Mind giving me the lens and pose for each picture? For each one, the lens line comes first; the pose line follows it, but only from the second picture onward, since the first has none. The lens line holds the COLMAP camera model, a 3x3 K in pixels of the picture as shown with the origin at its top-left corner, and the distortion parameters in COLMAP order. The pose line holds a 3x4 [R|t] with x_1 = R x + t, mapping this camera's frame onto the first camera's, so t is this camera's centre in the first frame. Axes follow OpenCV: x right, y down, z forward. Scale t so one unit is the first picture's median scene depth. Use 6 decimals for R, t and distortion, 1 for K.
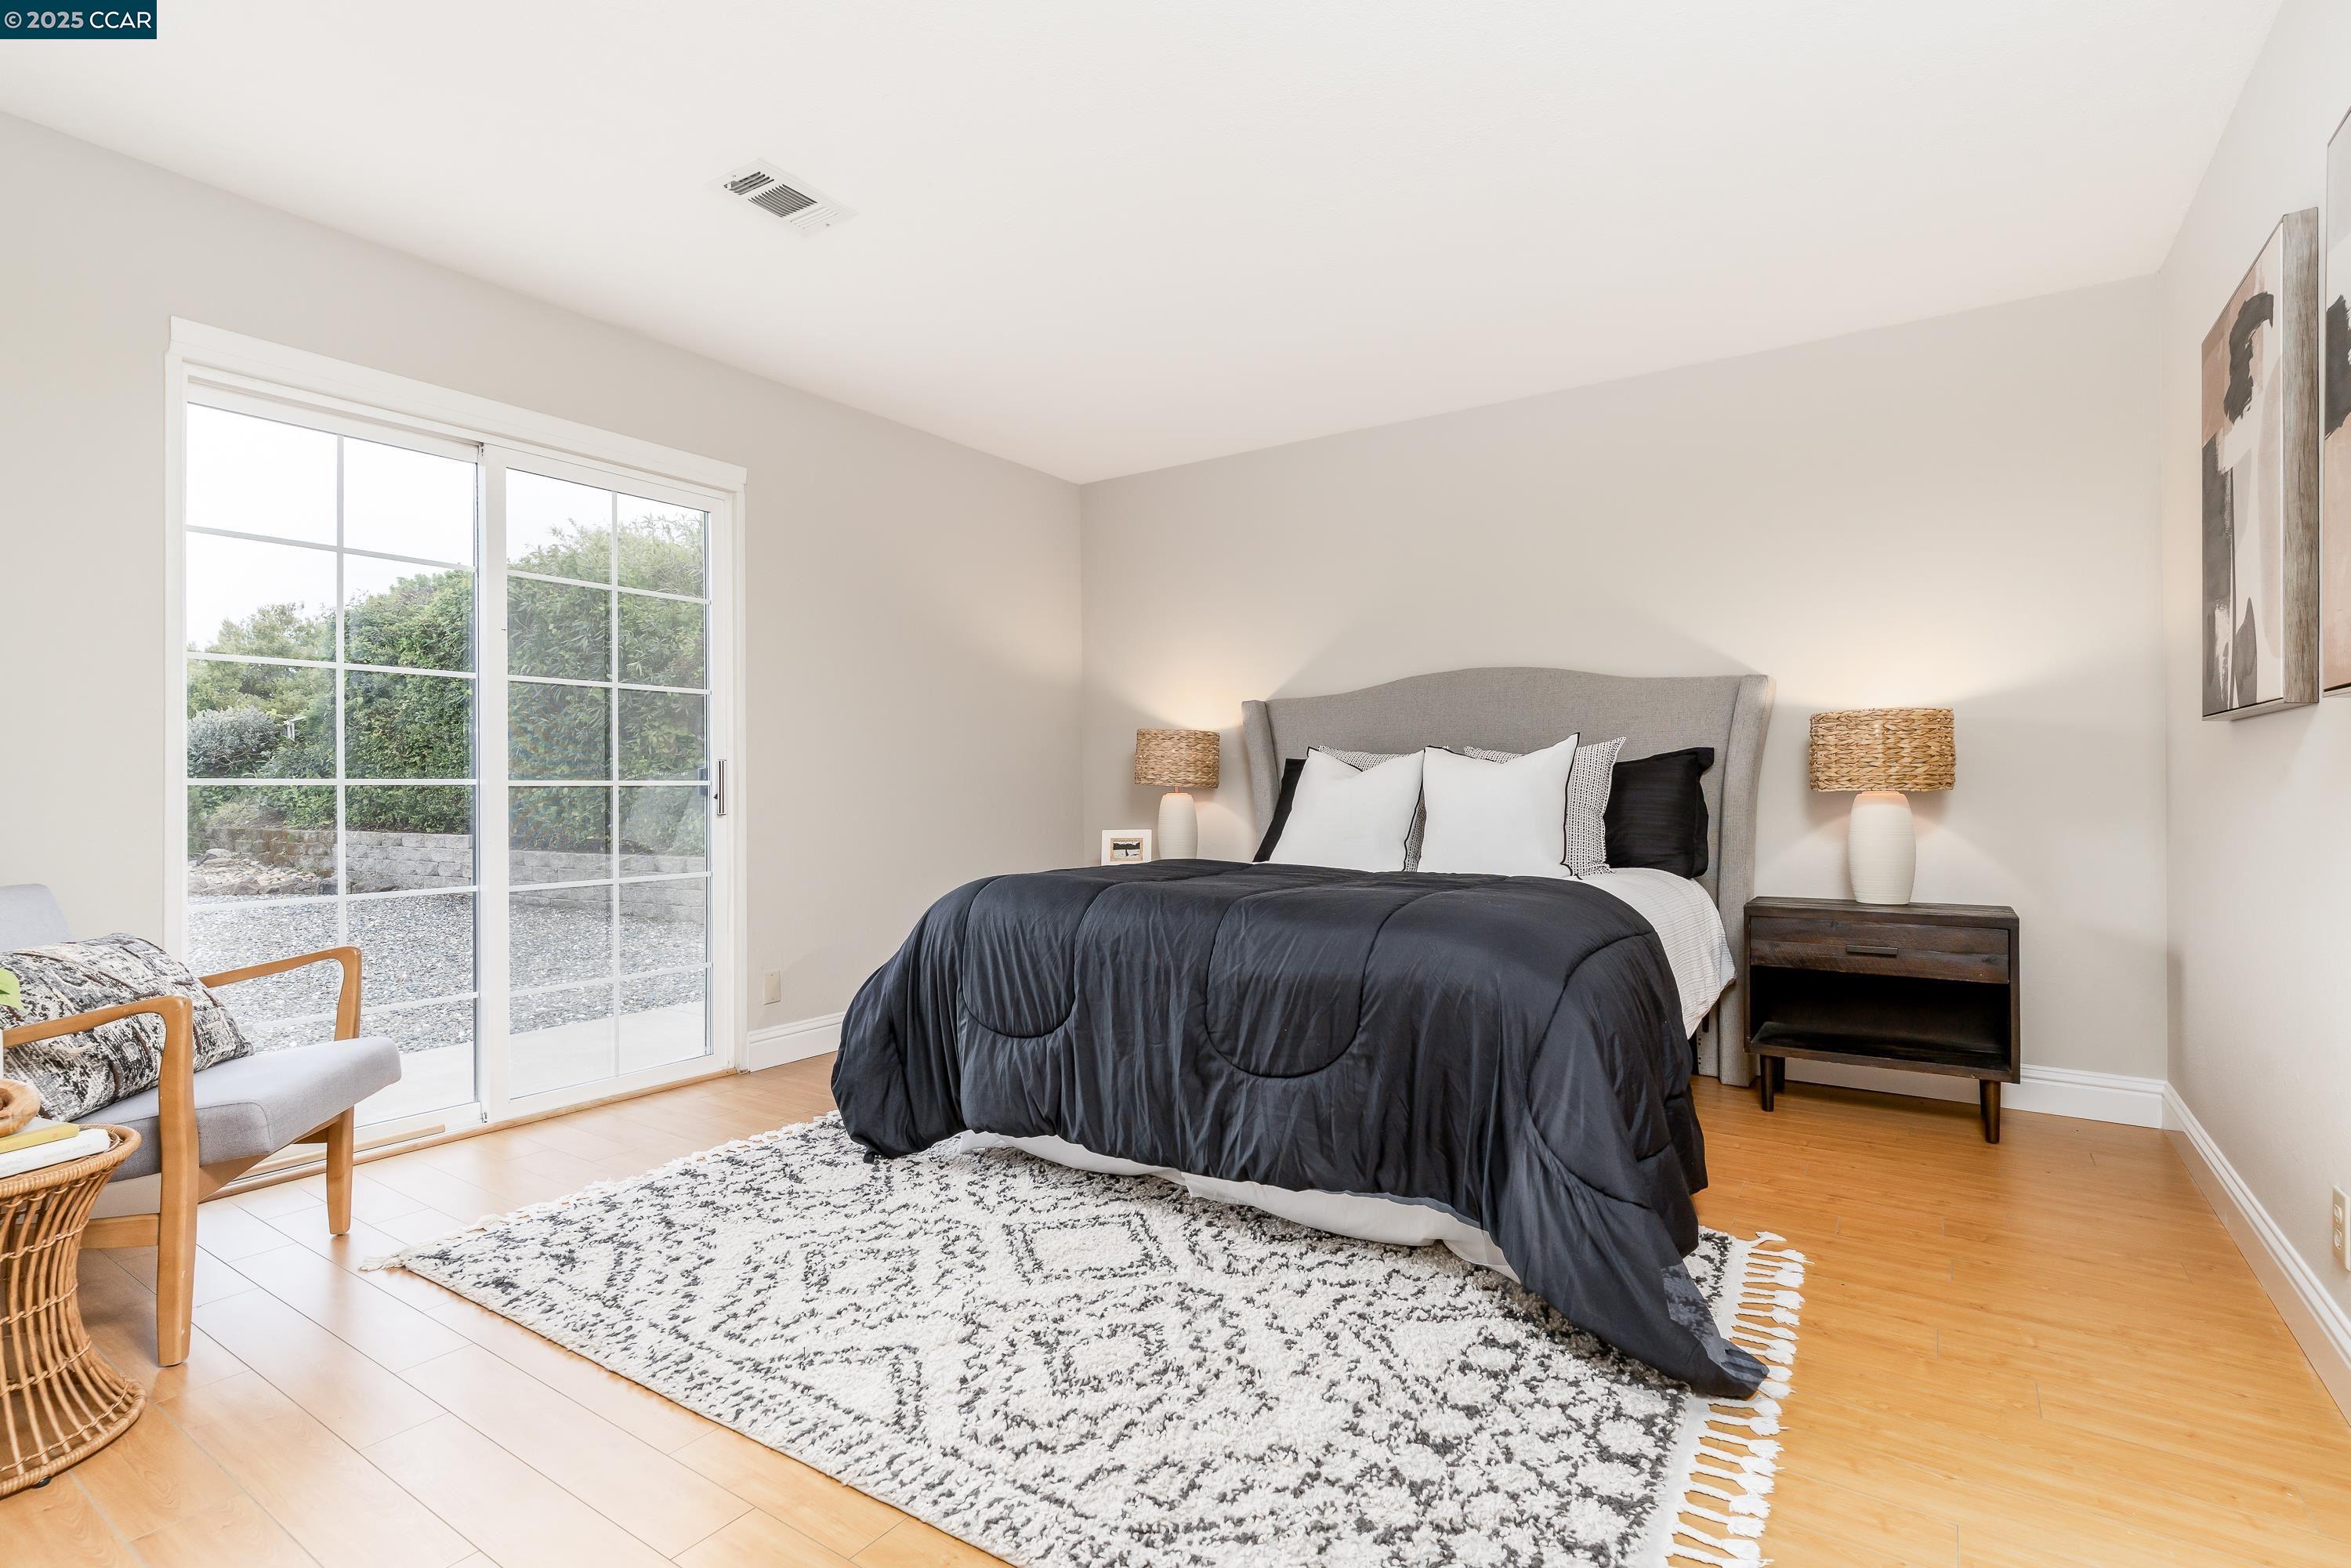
lens RADIAL K [[1123.5, 0, 1153.5], [0, 1123.5, 783.7], [0, 0, 1]] dist [0.003489, 0.000860]
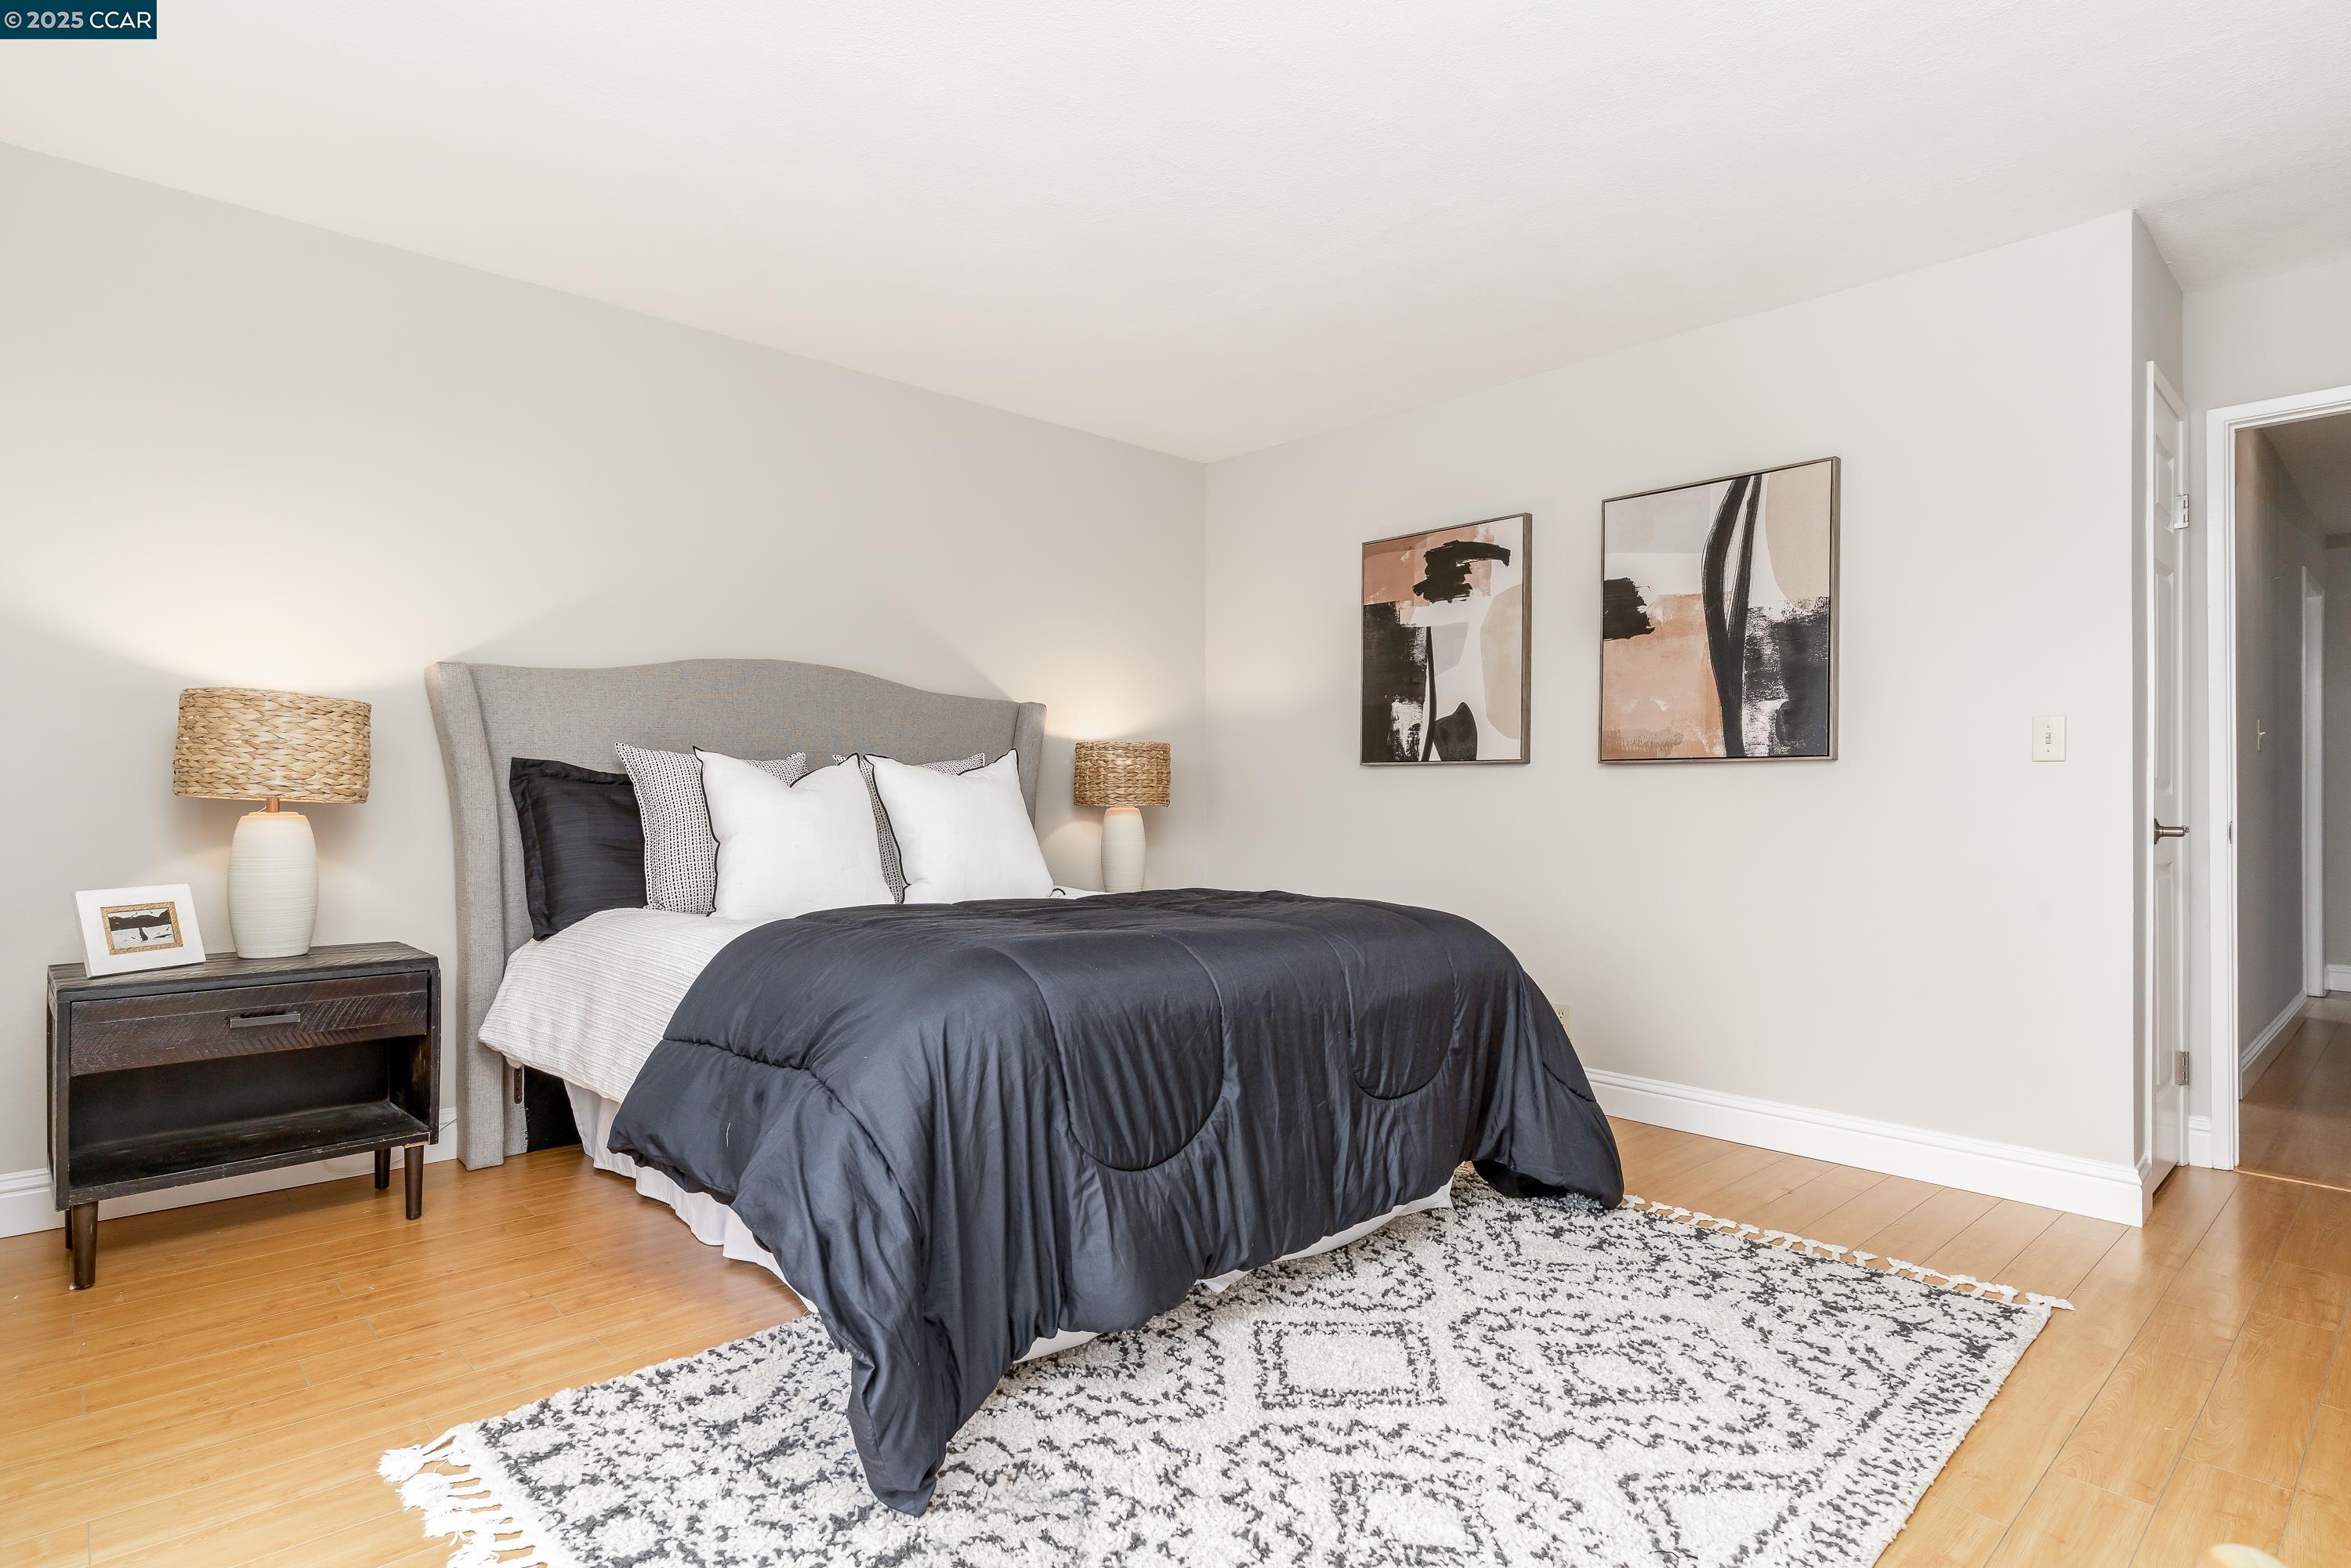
lens RADIAL K [[1227.7, 0, 1156.7], [0, 1227.7, 795.4], [0, 0, 1]] dist [0.001726, -0.002376]
pose [[0.217432, 0.006338, 0.976055, -1.004190], [-0.005323, 0.999972, -0.005307, 0.001816], [-0.976061, -0.004041, 0.217460, 0.970749]]
